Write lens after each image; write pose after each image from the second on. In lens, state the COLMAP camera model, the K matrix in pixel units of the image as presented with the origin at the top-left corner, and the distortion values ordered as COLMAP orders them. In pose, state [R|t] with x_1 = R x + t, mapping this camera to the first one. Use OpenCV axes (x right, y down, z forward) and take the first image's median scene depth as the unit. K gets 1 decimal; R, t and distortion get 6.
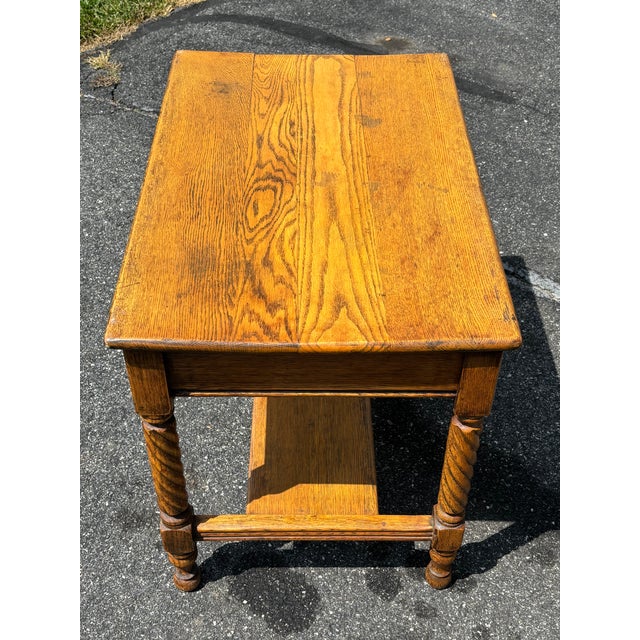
lens RADIAL K [[819.5, 0, 316.8], [0, 819.5, 321.2], [0, 0, 1]] dist [0.226576, -0.788376]
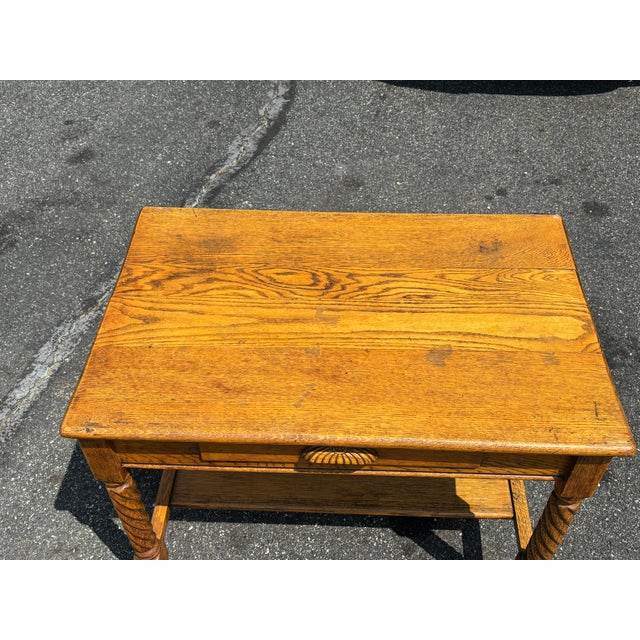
lens RADIAL K [[694.3, 0, 320.0], [0, 694.3, 320.0], [0, 0, 1]] dist [0.319972, -1.475002]
pose [[-0.051766, 0.710562, -0.701728, 0.615653], [-0.678157, 0.490802, 0.547007, -0.629857], [0.733092, 0.504198, 0.456466, 0.575009]]
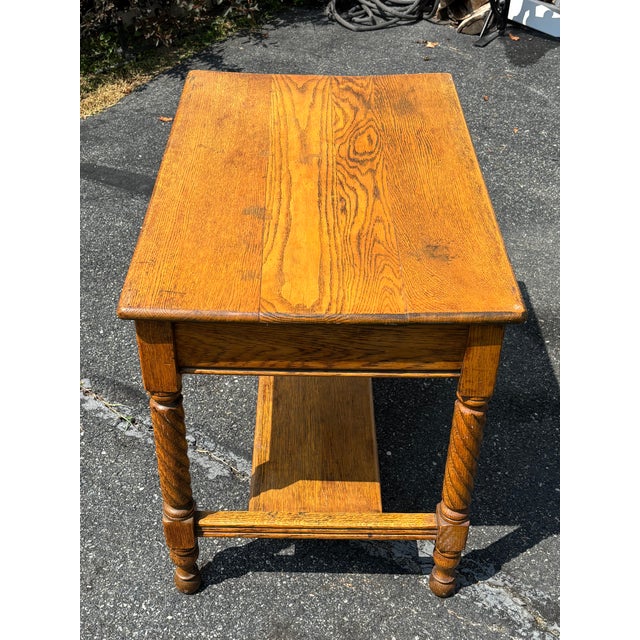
lens RADIAL K [[869.2, 0, 312.3], [0, 869.2, 318.4], [0, 0, 1]] dist [0.263321, -0.837321]
pose [[-0.999765, -0.021539, -0.002455, 0.004064], [-0.005968, 0.164563, 0.986349, -1.218983], [-0.020841, 0.986131, -0.164653, 1.349928]]
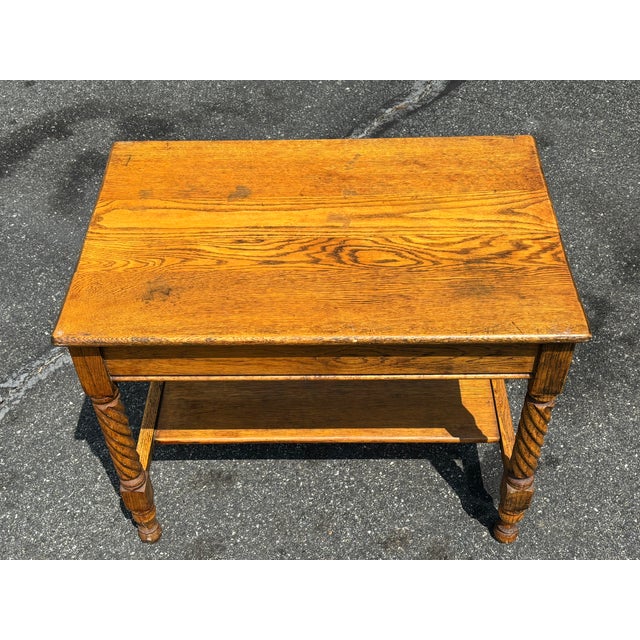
lens RADIAL K [[819.5, 0, 316.8], [0, 819.5, 321.2], [0, 0, 1]] dist [0.226576, -0.788376]
pose [[0.019537, -0.724121, 0.689396, -0.816489], [0.703125, 0.500160, 0.505426, -0.658248], [-0.710798, 0.474857, 0.518919, 0.503426]]
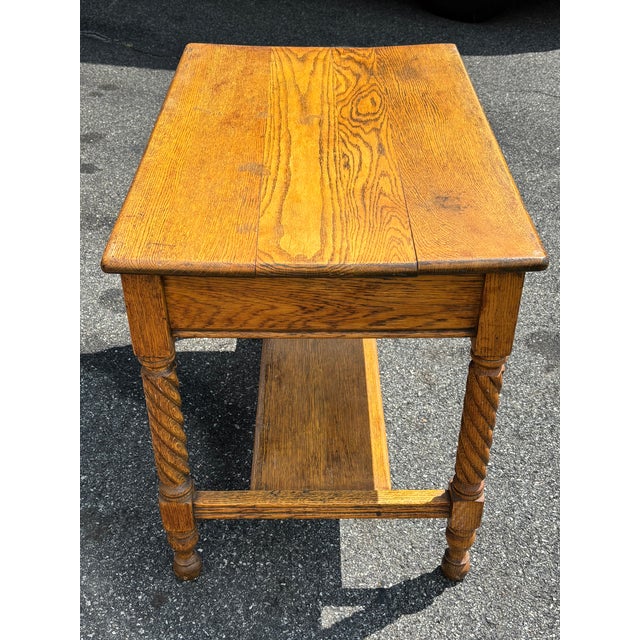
lens RADIAL K [[819.5, 0, 316.8], [0, 819.5, 321.2], [0, 0, 1]] dist [0.226576, -0.788376]
pose [[-0.999949, -0.010085, 0.000083, -0.001378], [-0.001796, 0.186125, 0.982524, -1.094552], [-0.009924, 0.982474, -0.186134, 1.392103]]
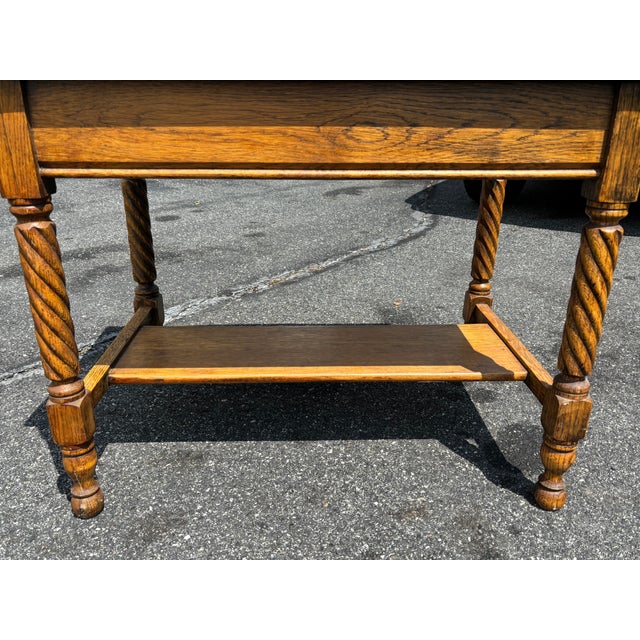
lens RADIAL K [[558.1, 0, 319.5], [0, 558.1, 321.6], [0, 0, 1]] dist [0.017091, -0.001206]
pose [[-0.025670, -0.386701, 0.921848, -0.699719], [0.679280, 0.669809, 0.299889, -0.184498], [-0.733430, 0.633891, 0.245484, 1.011543]]
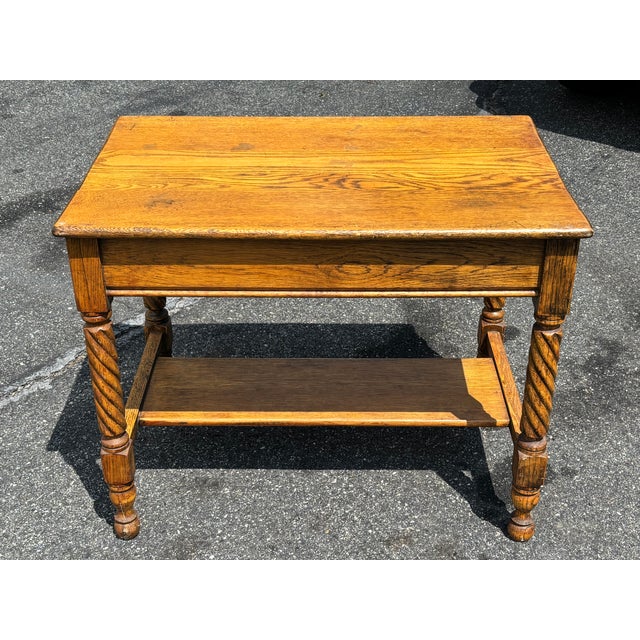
lens RADIAL K [[932.0, 0, 319.8], [0, 932.0, 323.6], [0, 0, 1]] dist [0.224957, -0.797884]
pose [[0.015561, -0.518006, 0.855235, -1.140894], [0.686614, 0.627319, 0.367467, -0.503674], [-0.726855, 0.581499, 0.365432, 0.667820]]
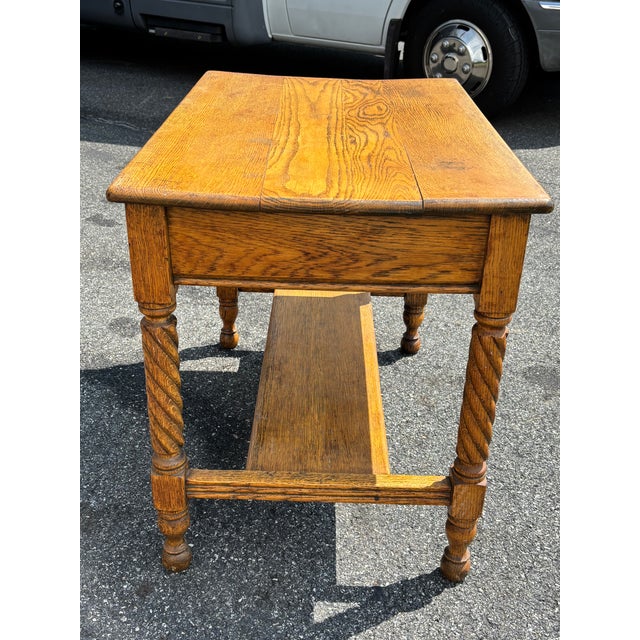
lens RADIAL K [[764.4, 0, 316.0], [0, 764.4, 319.8], [0, 0, 1]] dist [0.180547, -0.544097]
pose [[-0.999068, -0.042359, 0.008264, -0.005749], [-0.006355, 0.333790, 0.942626, -0.992528], [-0.042687, 0.941695, -0.333748, 1.534308]]
